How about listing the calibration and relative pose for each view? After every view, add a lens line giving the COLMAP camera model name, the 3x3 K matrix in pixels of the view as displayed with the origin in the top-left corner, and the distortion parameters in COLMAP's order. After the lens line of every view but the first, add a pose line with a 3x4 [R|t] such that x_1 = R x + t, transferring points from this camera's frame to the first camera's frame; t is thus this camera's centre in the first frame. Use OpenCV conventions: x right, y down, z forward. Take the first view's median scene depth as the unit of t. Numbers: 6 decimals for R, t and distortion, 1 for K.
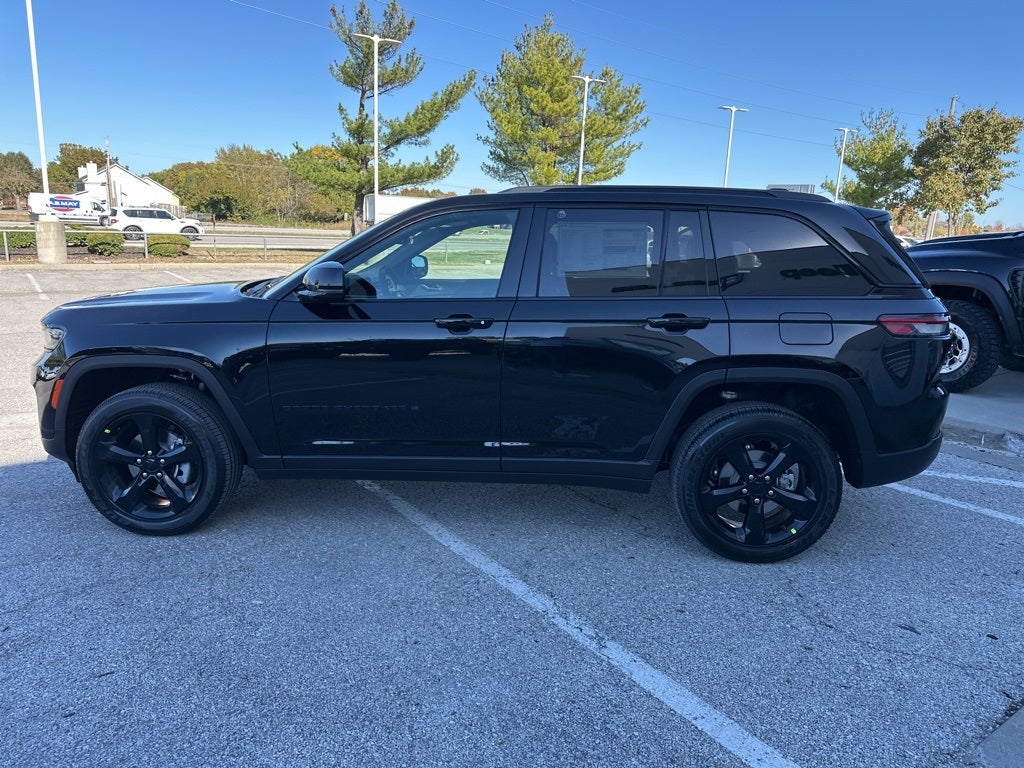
lens RADIAL K [[719.5, 0, 508.0], [0, 719.5, 385.9], [0, 0, 1]] dist [0.031846, -0.038367]
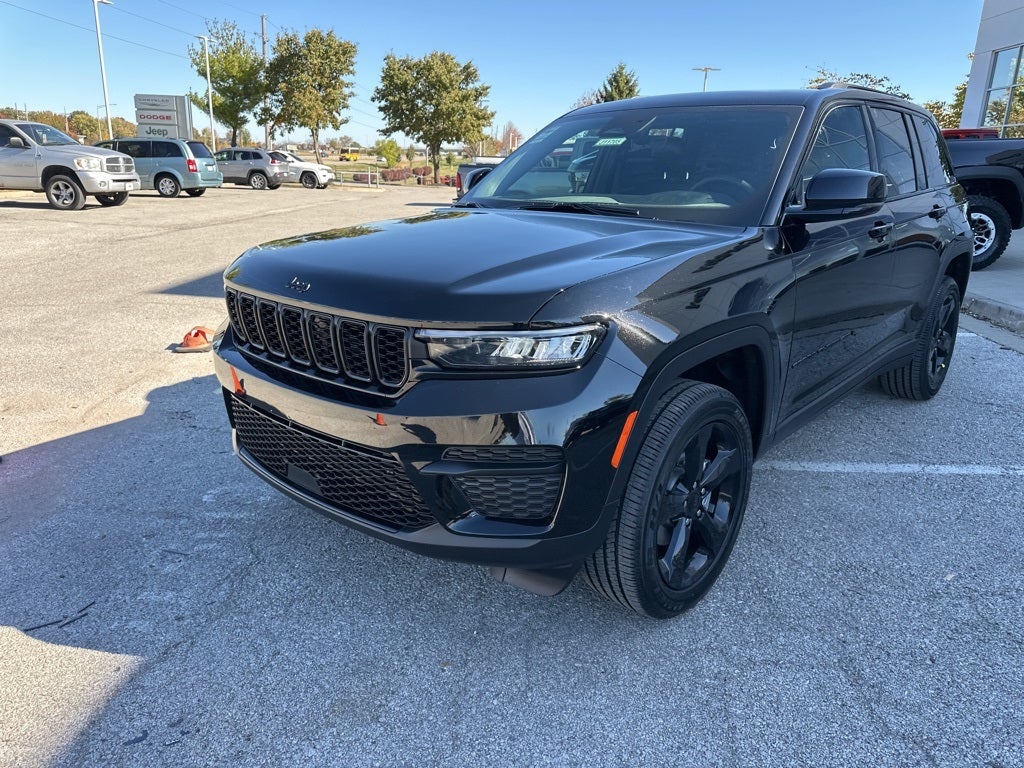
lens RADIAL K [[719.5, 0, 511.7], [0, 719.5, 385.2], [0, 0, 1]] dist [0.031846, -0.038367]
pose [[0.623217, -0.251868, 0.740380, -0.166699], [0.172296, 0.967677, 0.184162, -0.022247], [-0.762833, 0.012791, 0.646469, 0.112519]]
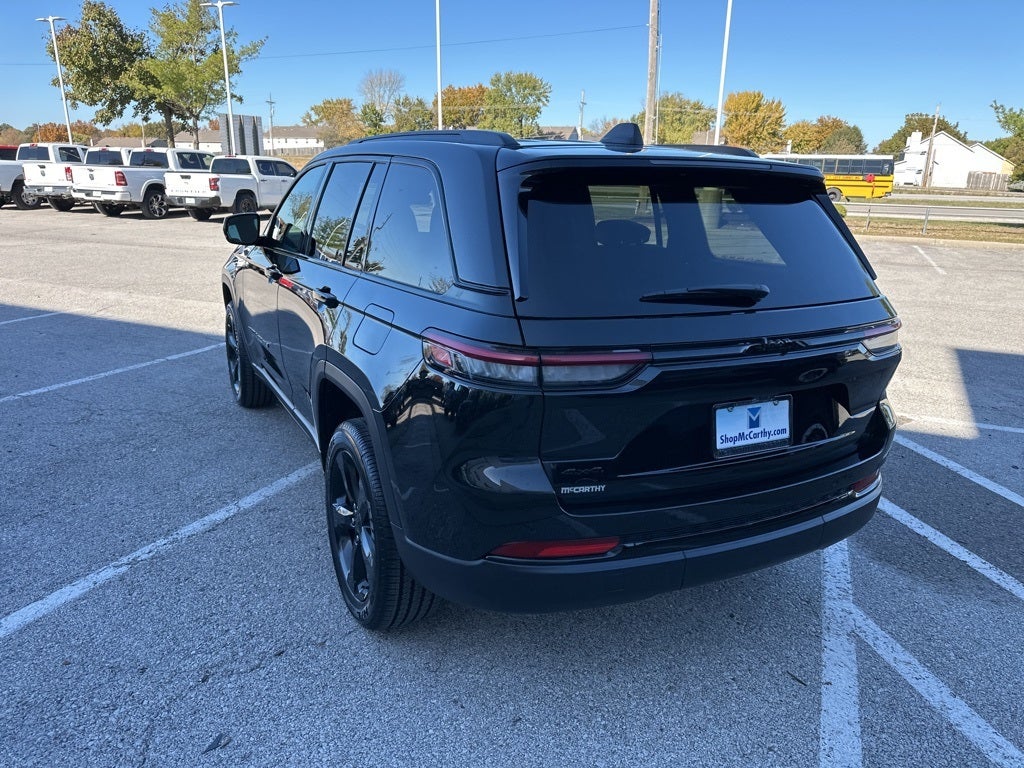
lens RADIAL K [[719.5, 0, 506.5], [0, 719.5, 392.0], [0, 0, 1]] dist [0.031846, -0.038367]
pose [[0.519770, 0.230200, -0.822707, 0.157189], [-0.191975, 0.969855, 0.150088, -0.021763], [0.832457, 0.079928, 0.548294, 0.105265]]
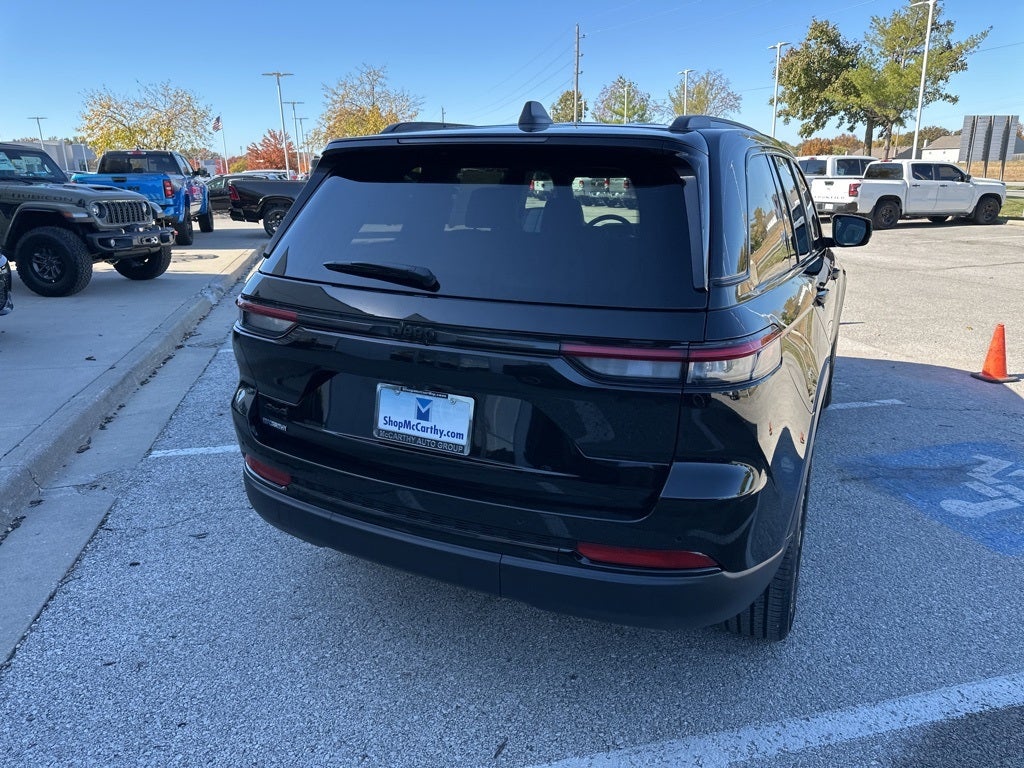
lens RADIAL K [[719.5, 0, 509.9], [0, 719.5, 379.1], [0, 0, 1]] dist [0.031846, -0.038367]
pose [[-0.368442, 0.224895, -0.902038, 0.171364], [-0.209965, 0.925096, 0.316405, -0.043734], [0.905630, 0.305973, -0.293624, 0.217533]]
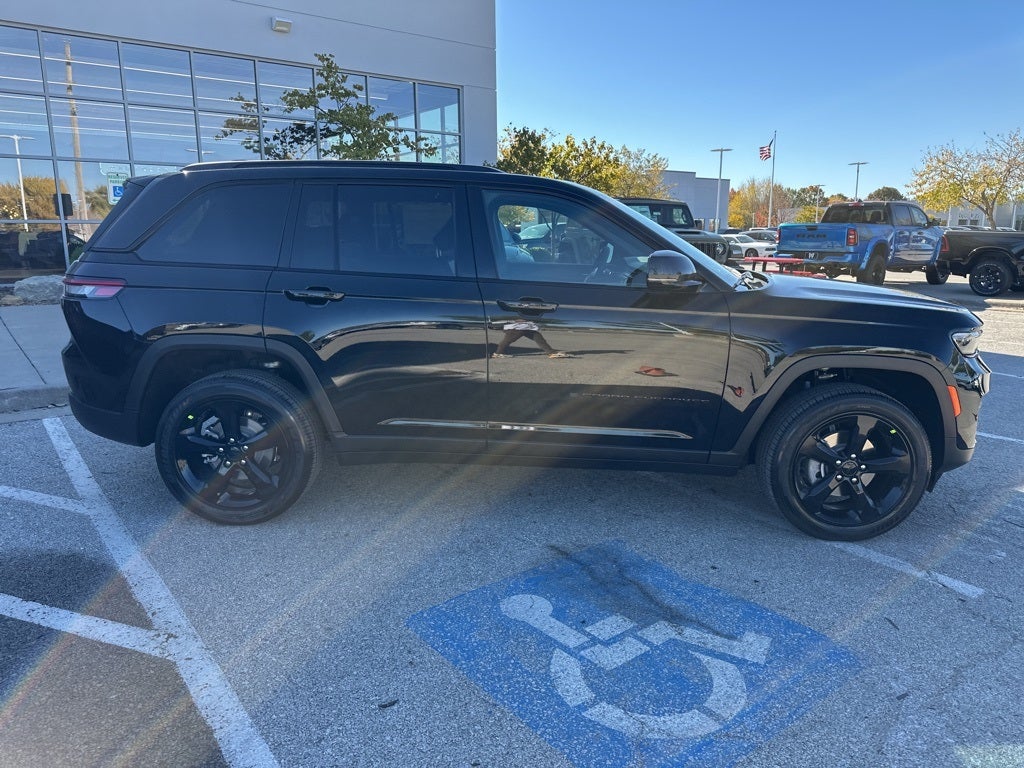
lens RADIAL K [[719.5, 0, 508.8], [0, 719.5, 378.2], [0, 0, 1]] dist [0.031846, -0.038367]
pose [[-0.998279, -0.027251, -0.051921, 0.007070], [-0.046136, 0.911533, 0.408631, -0.076282], [0.036193, 0.410324, -0.911221, 0.369099]]
